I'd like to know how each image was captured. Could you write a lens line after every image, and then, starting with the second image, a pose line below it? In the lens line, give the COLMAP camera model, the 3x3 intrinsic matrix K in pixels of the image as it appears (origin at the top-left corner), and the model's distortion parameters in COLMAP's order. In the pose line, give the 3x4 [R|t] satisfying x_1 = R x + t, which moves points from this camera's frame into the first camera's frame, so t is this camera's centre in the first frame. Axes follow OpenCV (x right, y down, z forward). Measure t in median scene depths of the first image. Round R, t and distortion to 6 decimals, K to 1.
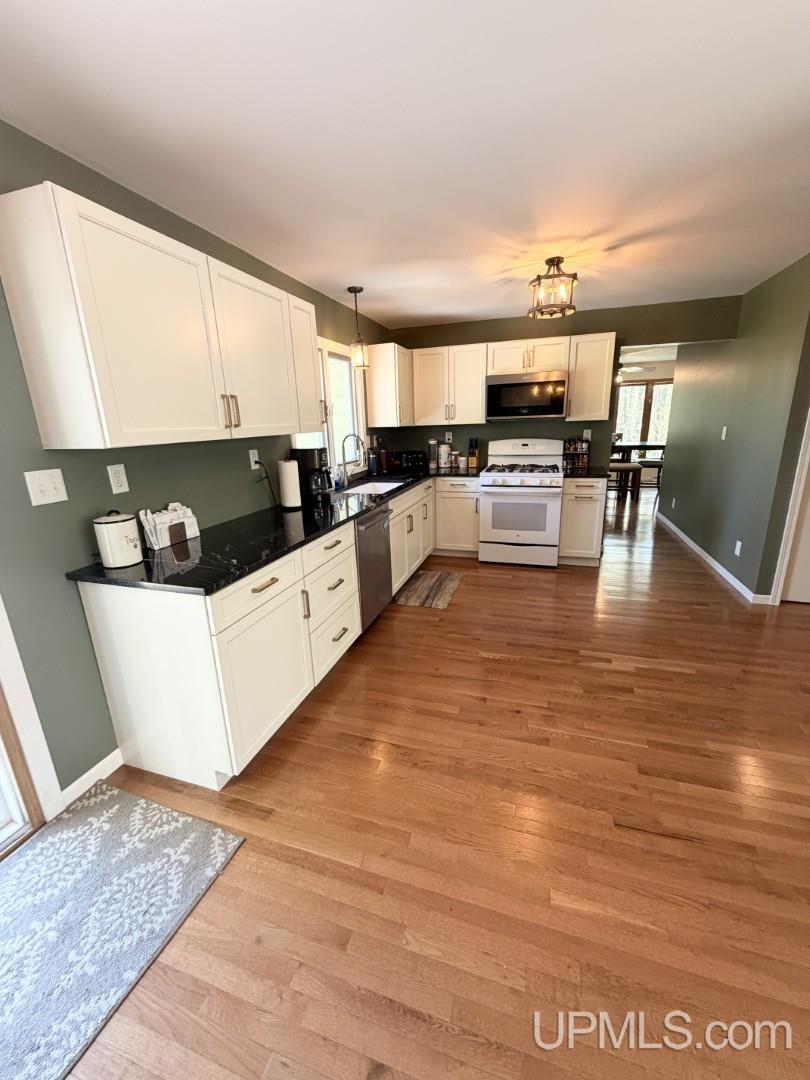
lens RADIAL K [[429.6, 0, 404.8], [0, 429.6, 538.0], [0, 0, 1]] dist [-0.000385, -0.000365]
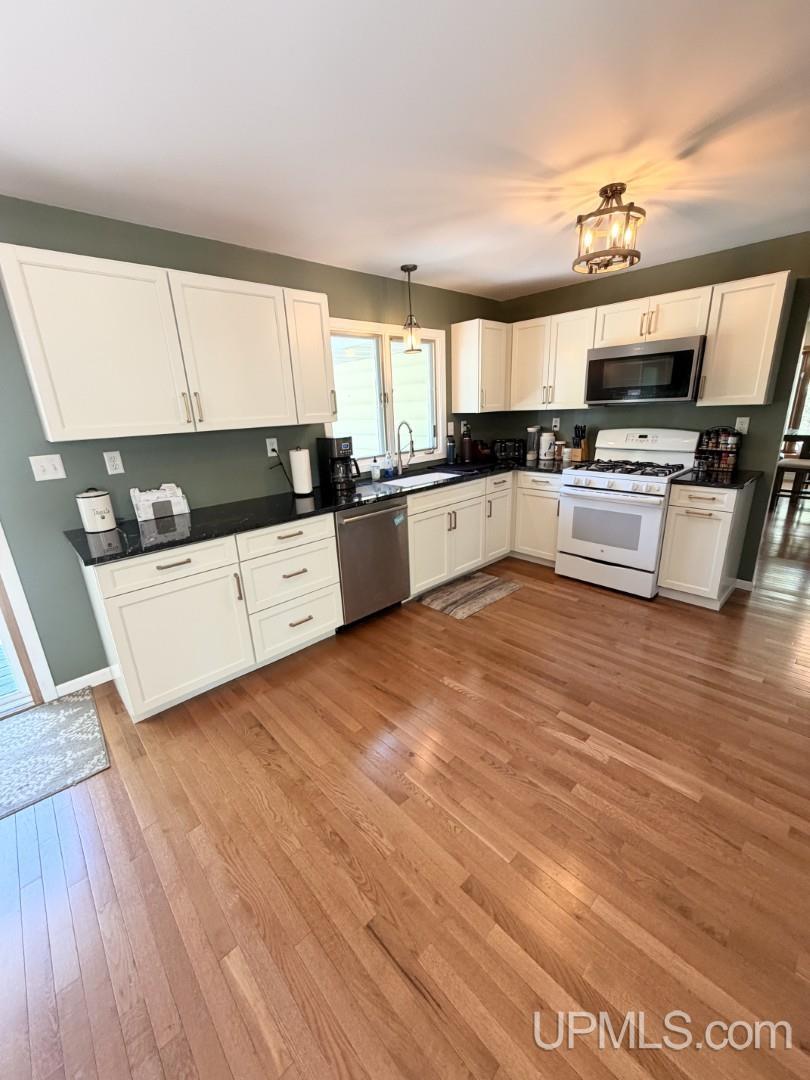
lens RADIAL K [[429.6, 0, 404.8], [0, 429.6, 538.0], [0, 0, 1]] dist [-0.000385, -0.000365]
pose [[0.875480, 0.139315, -0.462737, 0.472809], [-0.115253, 0.990107, 0.080034, -0.078796], [0.469309, -0.016736, 0.882875, 0.184492]]
